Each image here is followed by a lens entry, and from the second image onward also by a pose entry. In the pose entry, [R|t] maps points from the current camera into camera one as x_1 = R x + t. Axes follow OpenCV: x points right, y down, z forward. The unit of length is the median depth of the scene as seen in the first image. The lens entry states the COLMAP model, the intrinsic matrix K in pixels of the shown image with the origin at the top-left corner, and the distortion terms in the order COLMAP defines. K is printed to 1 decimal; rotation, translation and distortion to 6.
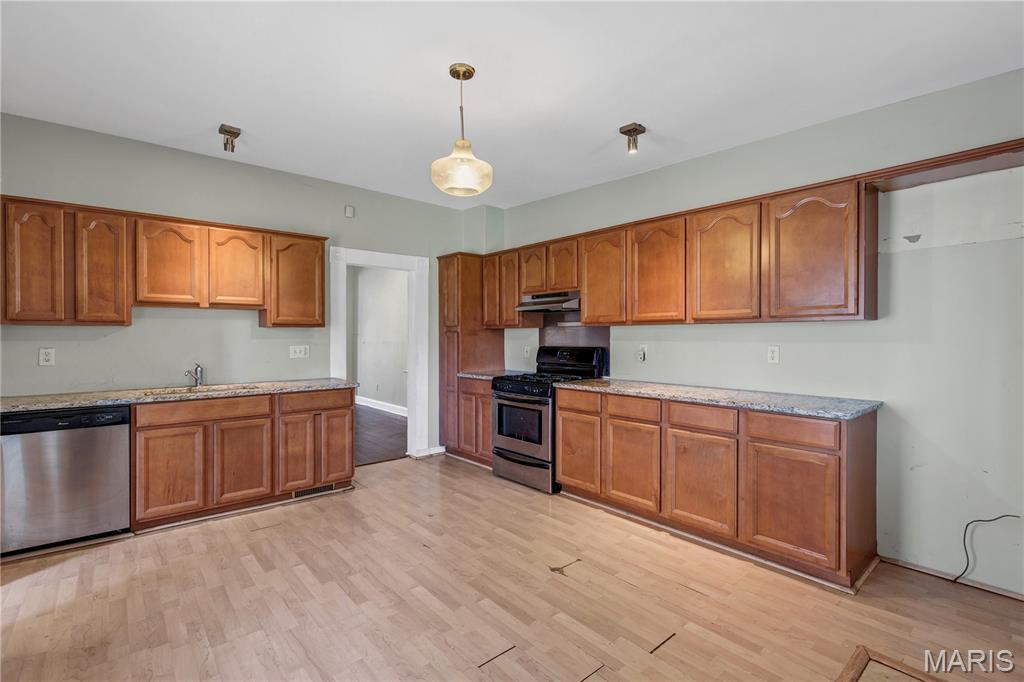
lens RADIAL K [[468.3, 0, 509.3], [0, 468.3, 337.6], [0, 0, 1]] dist [0.001135, 0.000192]
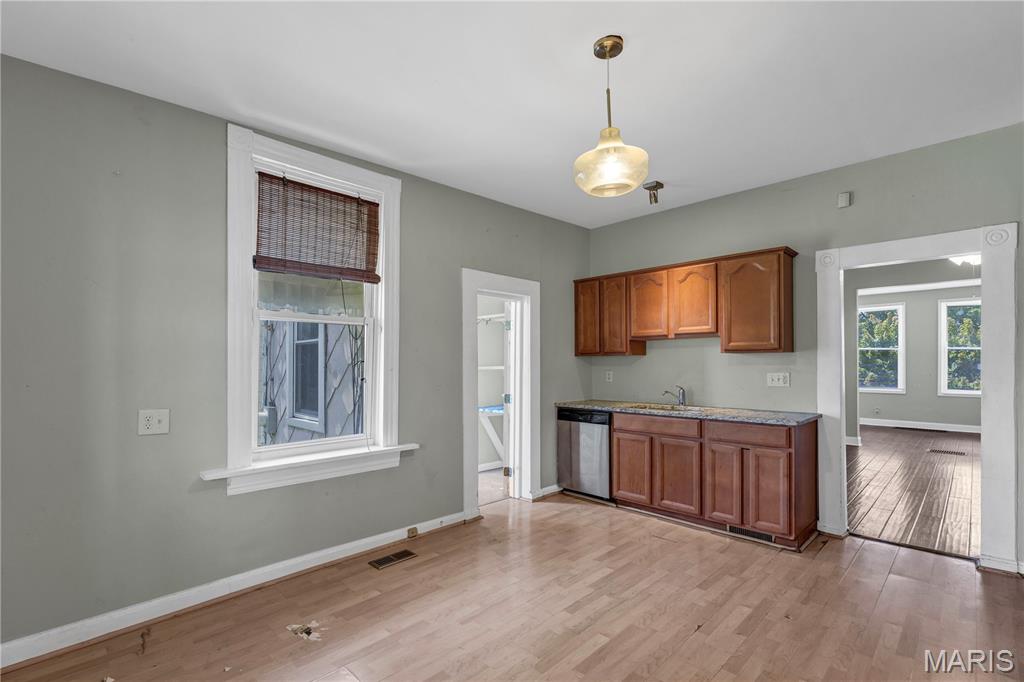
lens RADIAL K [[464.7, 0, 513.6], [0, 464.7, 361.4], [0, 0, 1]] dist [0.000631, 0.000005]
pose [[0.085628, -0.004177, -0.996318, 0.487187], [0.000557, 0.999991, -0.004145, -0.001568], [0.996327, -0.000200, 0.085629, 0.520048]]
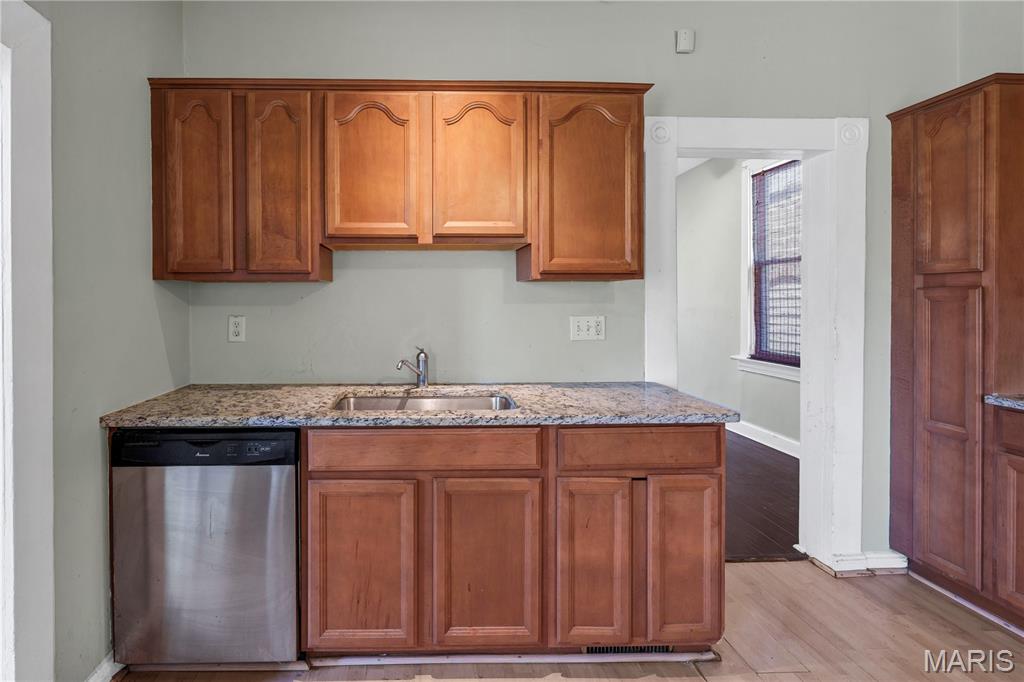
lens RADIAL K [[491.4, 0, 431.5], [0, 491.4, 304.0], [0, 0, 1]] dist [0.000984, -0.000576]
pose [[0.788274, 0.004323, -0.615309, -0.308415], [-0.001289, 0.999985, 0.005375, 0.000872], [0.615323, -0.003443, 0.788267, 0.576870]]
